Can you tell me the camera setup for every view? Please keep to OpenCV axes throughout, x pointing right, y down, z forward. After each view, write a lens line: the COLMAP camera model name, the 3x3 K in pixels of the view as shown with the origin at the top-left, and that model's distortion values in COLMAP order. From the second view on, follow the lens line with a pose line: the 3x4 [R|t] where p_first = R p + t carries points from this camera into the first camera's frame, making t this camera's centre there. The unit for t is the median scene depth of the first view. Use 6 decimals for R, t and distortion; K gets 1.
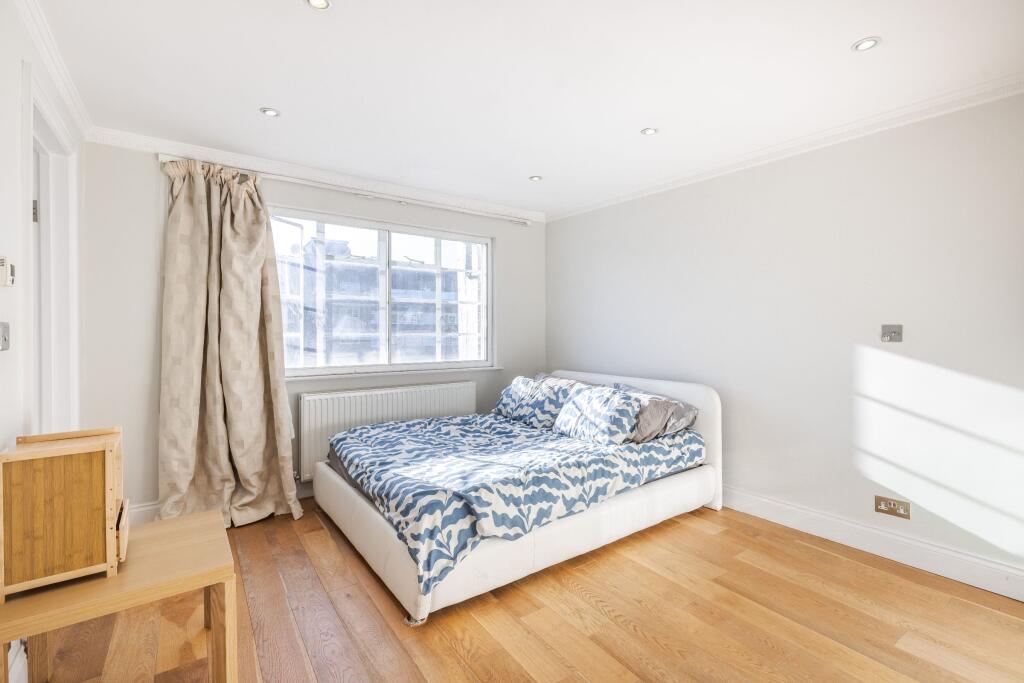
lens RADIAL K [[464.2, 0, 511.7], [0, 464.2, 333.9], [0, 0, 1]] dist [0.003927, 0.000472]
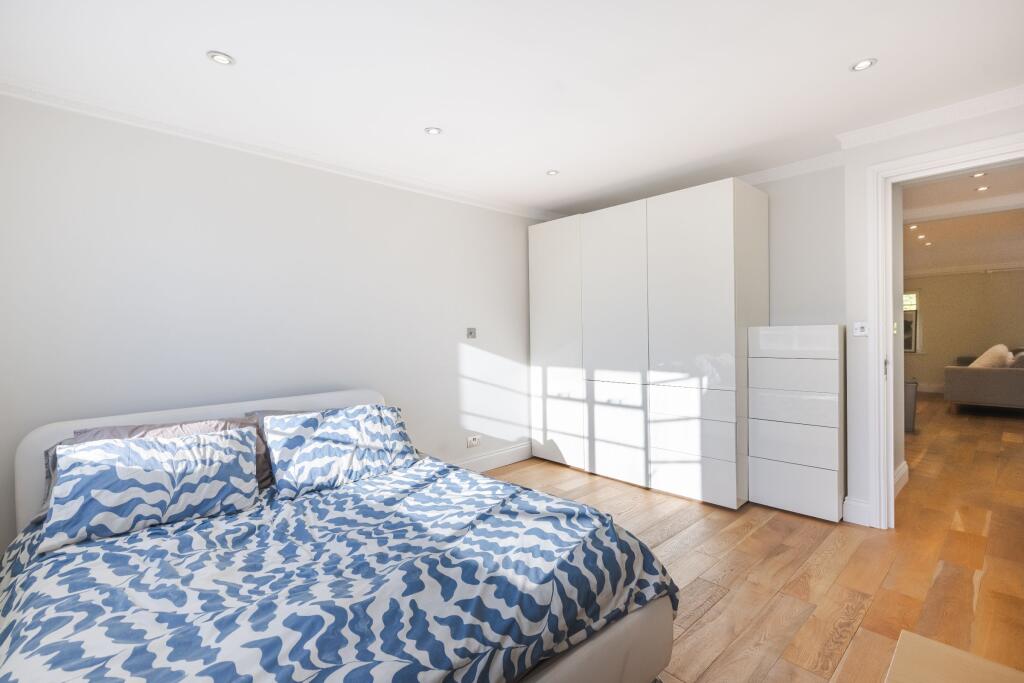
lens RADIAL K [[464.2, 0, 510.9], [0, 464.2, 341.5], [0, 0, 1]] dist [0.003927, 0.000472]
pose [[-0.121273, -0.013812, 0.992523, -0.637545], [0.034130, 0.999254, 0.018076, 0.001261], [-0.992032, 0.036067, -0.120712, 0.879205]]
